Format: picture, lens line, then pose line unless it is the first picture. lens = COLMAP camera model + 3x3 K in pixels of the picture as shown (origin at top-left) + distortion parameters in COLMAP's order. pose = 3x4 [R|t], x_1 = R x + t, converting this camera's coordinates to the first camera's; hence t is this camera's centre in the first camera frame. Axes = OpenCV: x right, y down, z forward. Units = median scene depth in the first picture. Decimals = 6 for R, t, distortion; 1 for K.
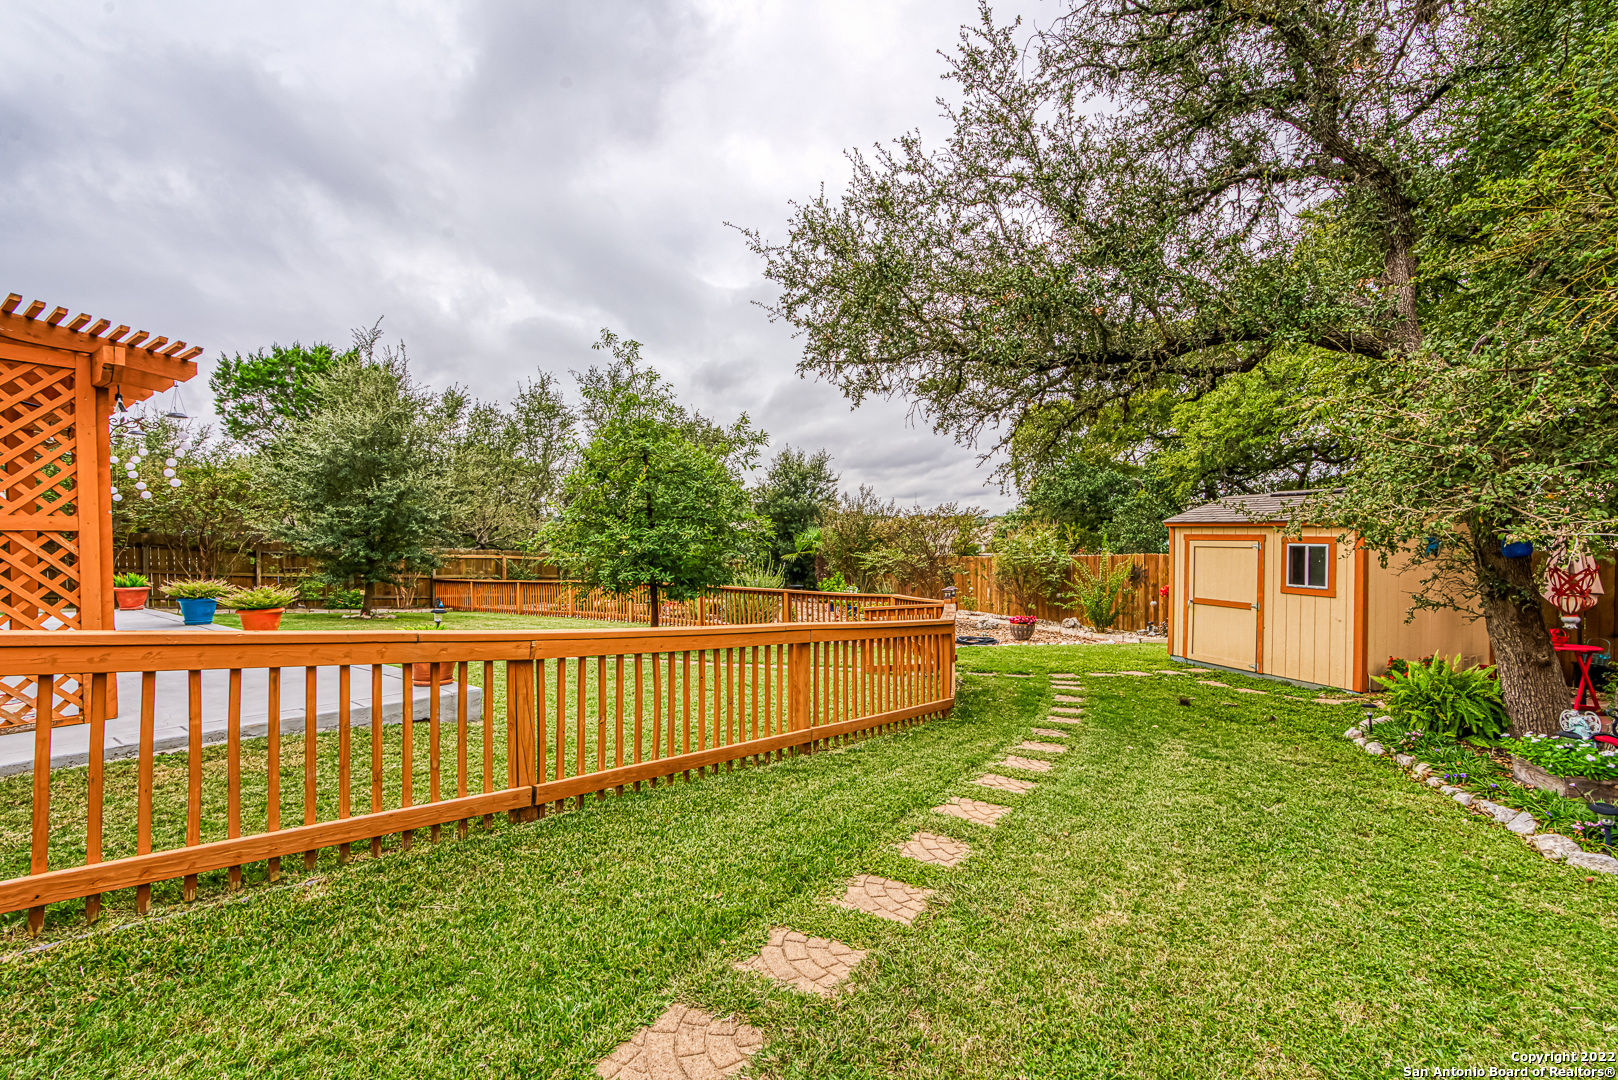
lens RADIAL K [[751.1, 0, 806.6], [0, 751.1, 546.7], [0, 0, 1]] dist [-0.061112, 0.032649]
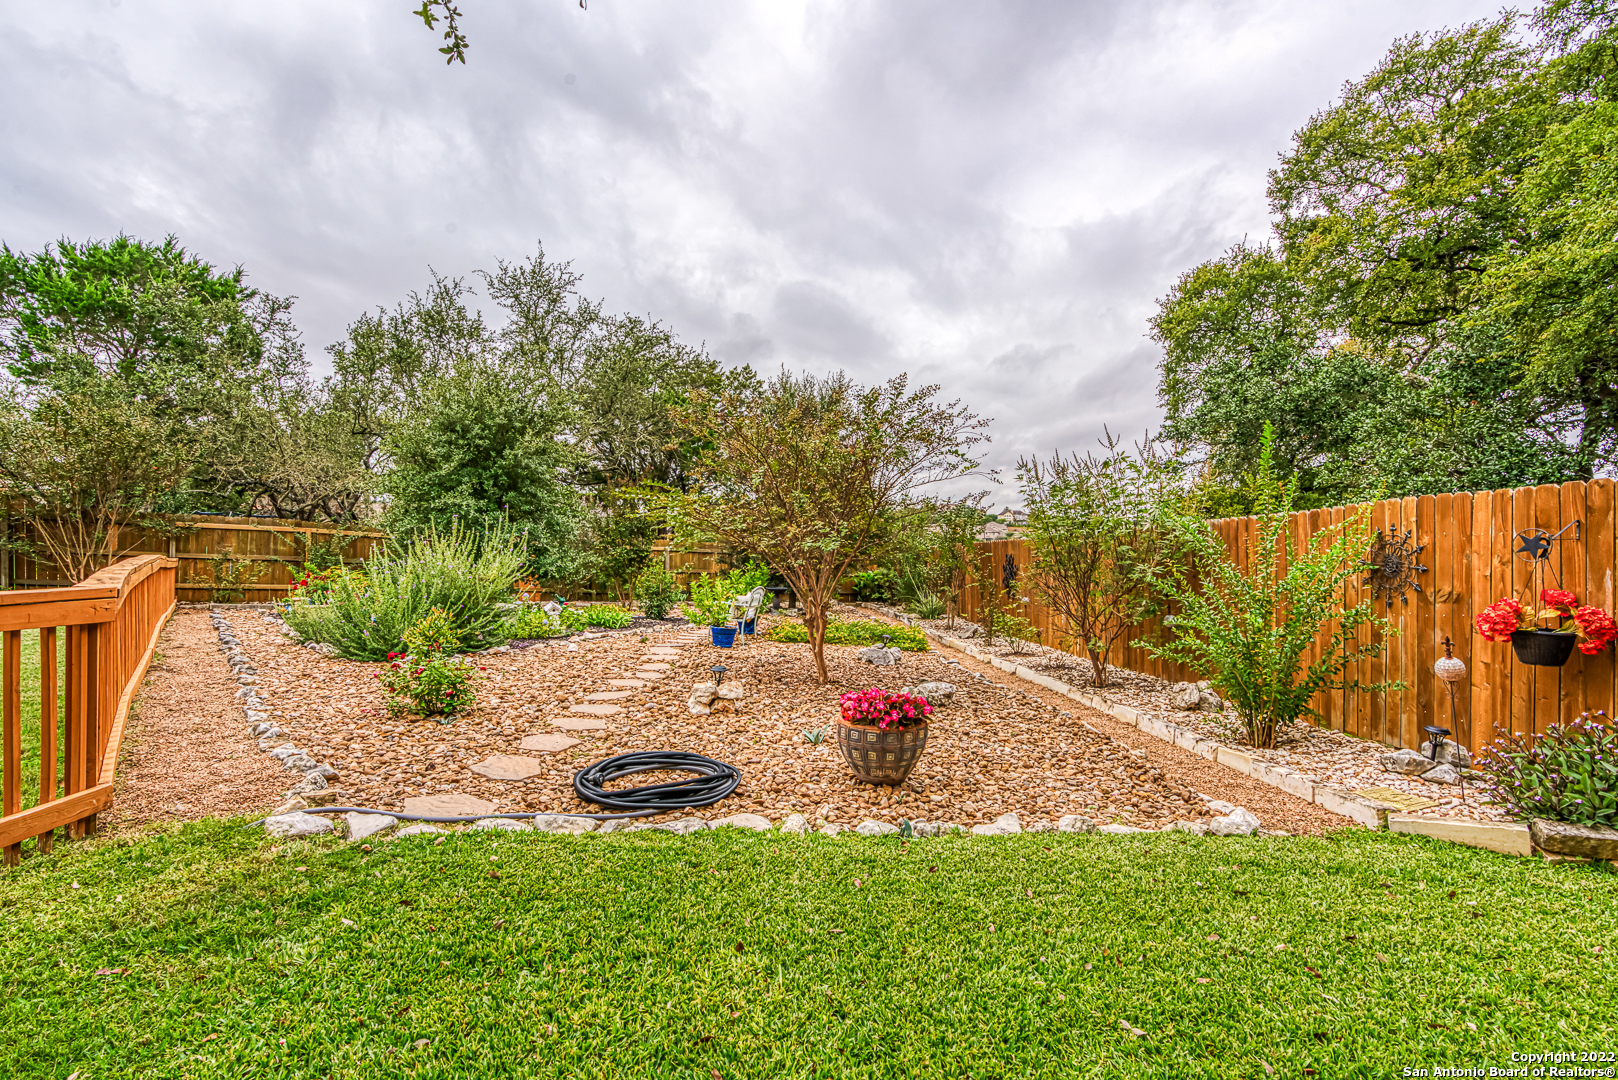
lens RADIAL K [[772.8, 0, 827.1], [0, 772.8, 546.5], [0, 0, 1]] dist [-0.002499, -0.000366]
pose [[0.968861, 0.013171, -0.247256, 0.294007], [-0.015523, 0.999851, -0.007566, 0.036072], [0.247119, 0.011169, 0.968921, 0.623544]]
